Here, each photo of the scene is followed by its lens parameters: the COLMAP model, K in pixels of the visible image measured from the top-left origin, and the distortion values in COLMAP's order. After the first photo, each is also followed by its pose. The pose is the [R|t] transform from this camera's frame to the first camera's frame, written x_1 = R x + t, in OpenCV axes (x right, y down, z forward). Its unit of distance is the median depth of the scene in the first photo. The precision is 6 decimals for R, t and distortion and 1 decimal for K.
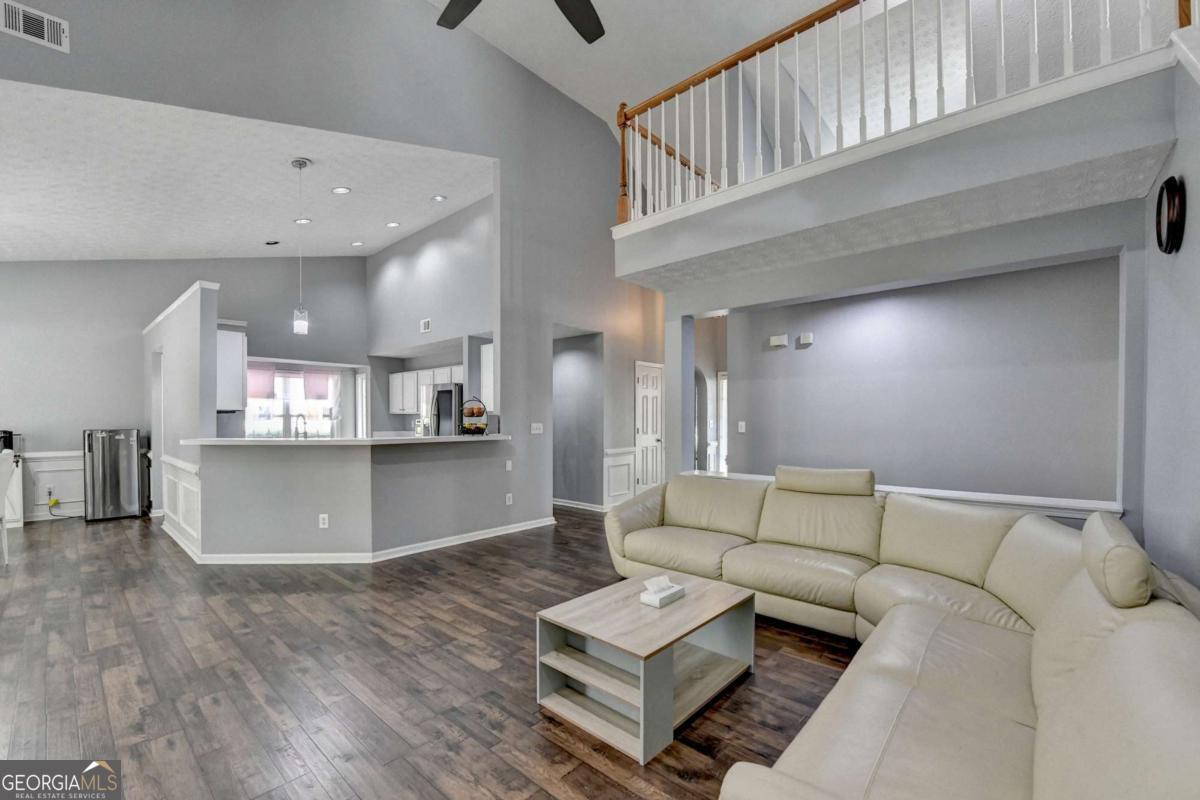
lens RADIAL K [[497.2, 0, 597.9], [0, 497.2, 423.8], [0, 0, 1]] dist [-0.010376, 0.000090]
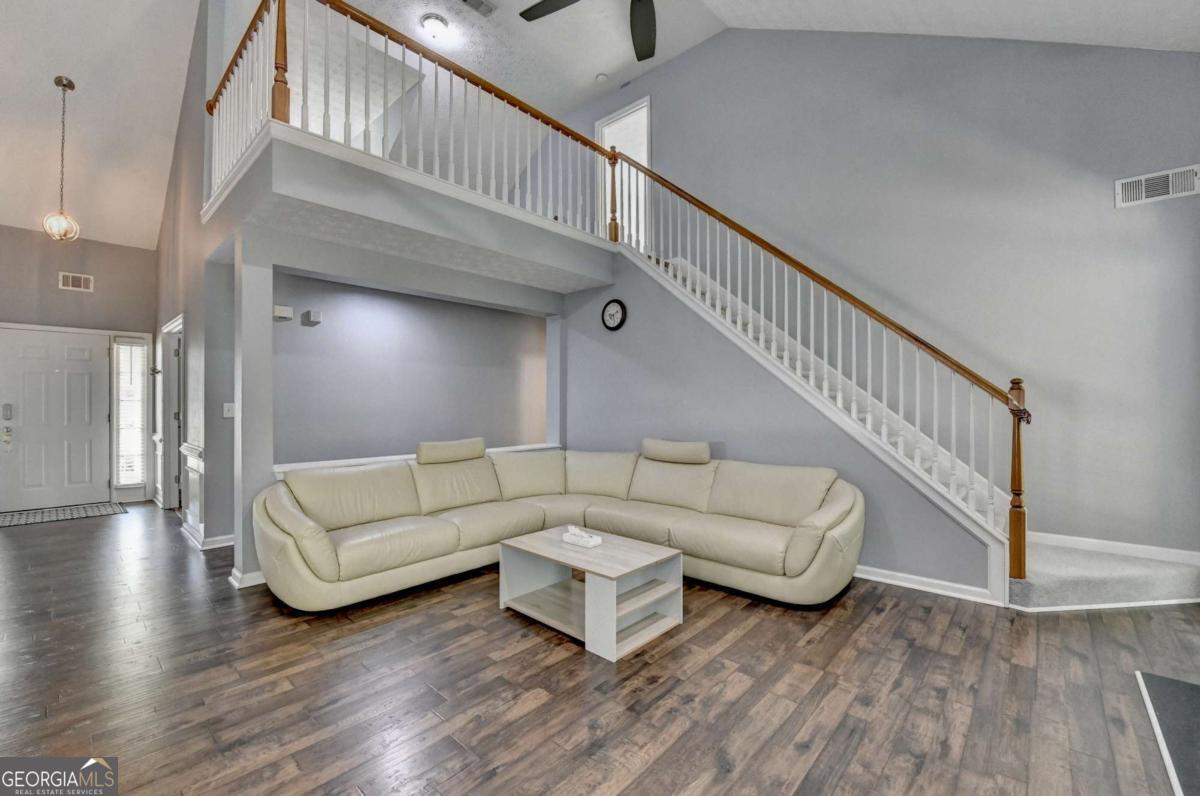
lens RADIAL K [[497.8, 0, 587.1], [0, 497.8, 403.6], [0, 0, 1]] dist [-0.021028, 0.000290]
pose [[0.011323, -0.001180, 0.999935, -0.648836], [0.010421, 0.999945, 0.001062, 0.001231], [-0.999882, 0.010409, 0.011335, 0.567197]]
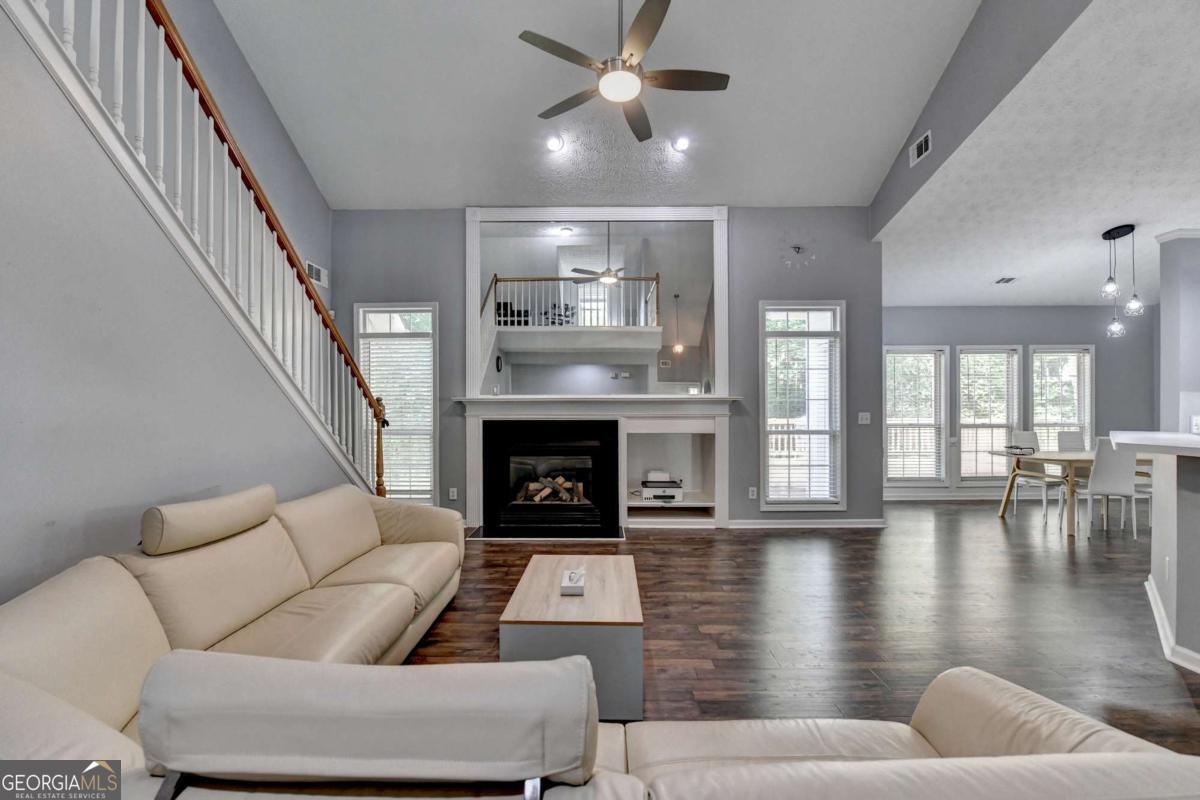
lens RADIAL K [[484.4, 0, 598.2], [0, 484.4, 407.2], [0, 0, 1]] dist [-0.022035, 0.000131]
pose [[-0.759350, 0.002918, -0.650676, 0.432946], [-0.002610, 0.999968, 0.007531, -0.017098], [0.650677, 0.007418, -0.759319, 1.047757]]
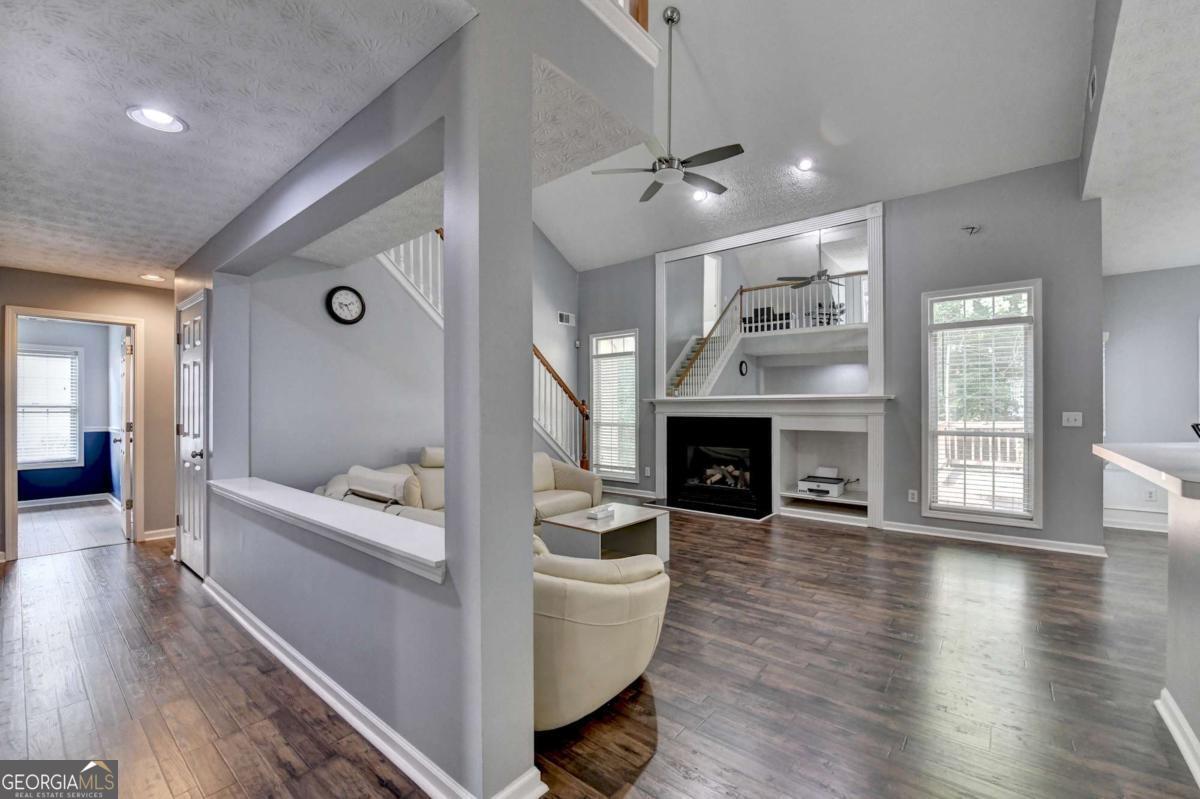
lens RADIAL K [[483.0, 0, 605.8], [0, 483.0, 409.3], [0, 0, 1]] dist [-0.021346, 0.000024]
pose [[-0.998759, 0.002191, -0.049750, 0.112570], [0.001677, 0.999945, 0.010364, -0.013746], [0.049770, 0.010268, -0.998708, 1.525320]]
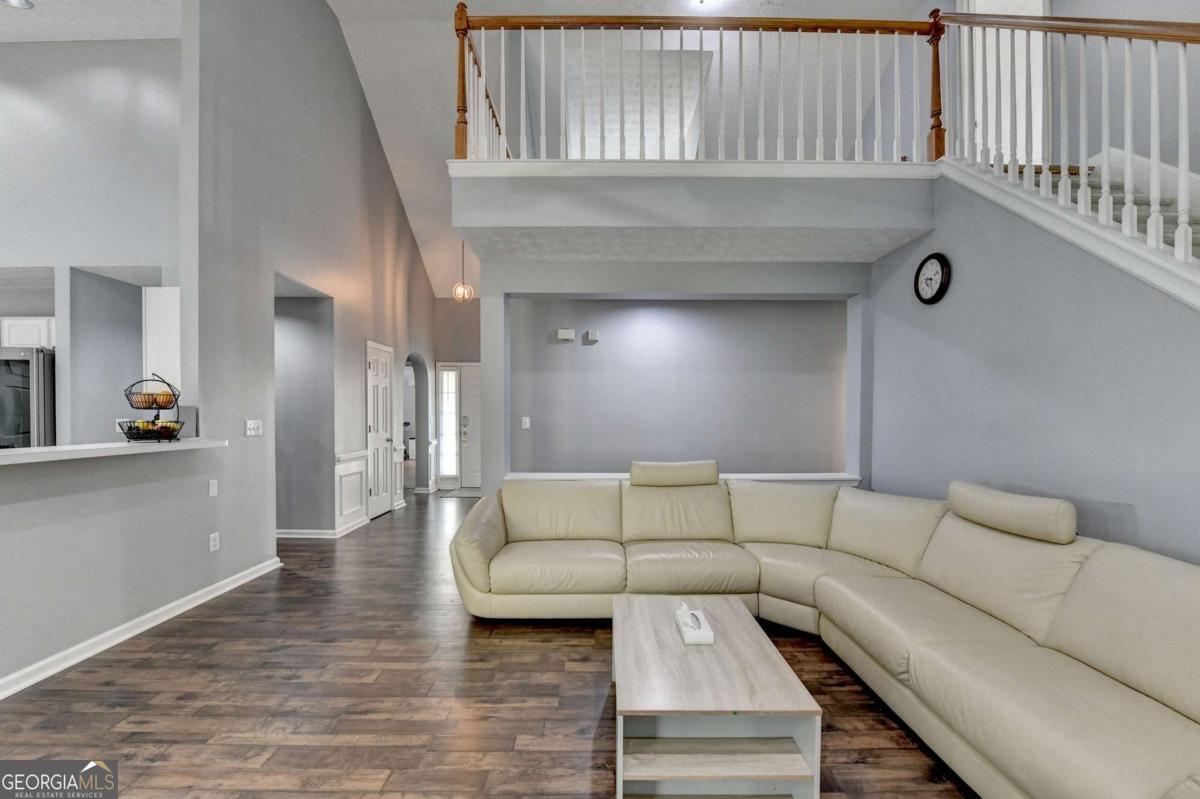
lens RADIAL K [[499.7, 0, 574.5], [0, 499.7, 419.9], [0, 0, 1]] dist [0.002961, -0.011372]
pose [[0.741623, -0.005828, 0.670791, -0.341902], [0.003944, 0.999983, 0.004328, -0.002762], [-0.670805, -0.000564, 0.741634, 0.307358]]
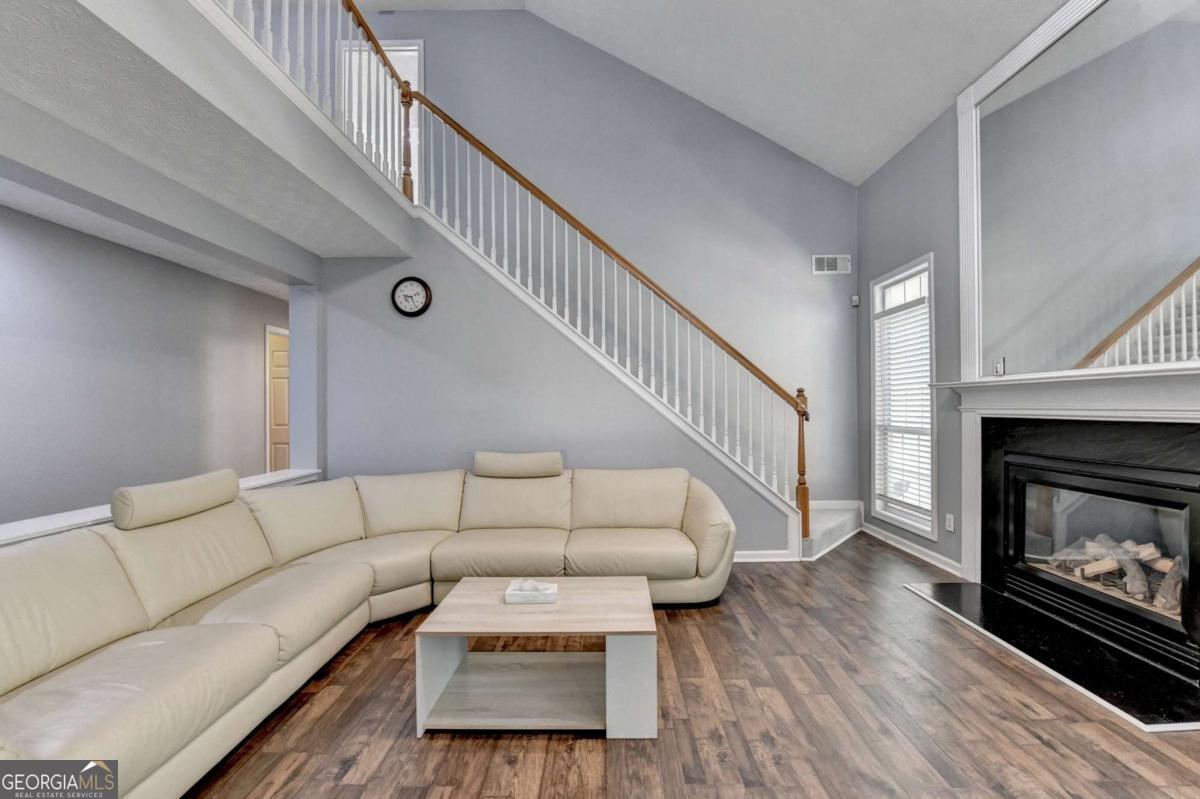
lens RADIAL K [[490.2, 0, 613.6], [0, 490.2, 408.9], [0, 0, 1]] dist [-0.020422, 0.000047]
pose [[-0.677854, 0.003247, 0.735189, -0.370097], [0.014981, 0.999844, 0.009397, -0.001961], [-0.735044, 0.017384, -0.677797, 0.873736]]
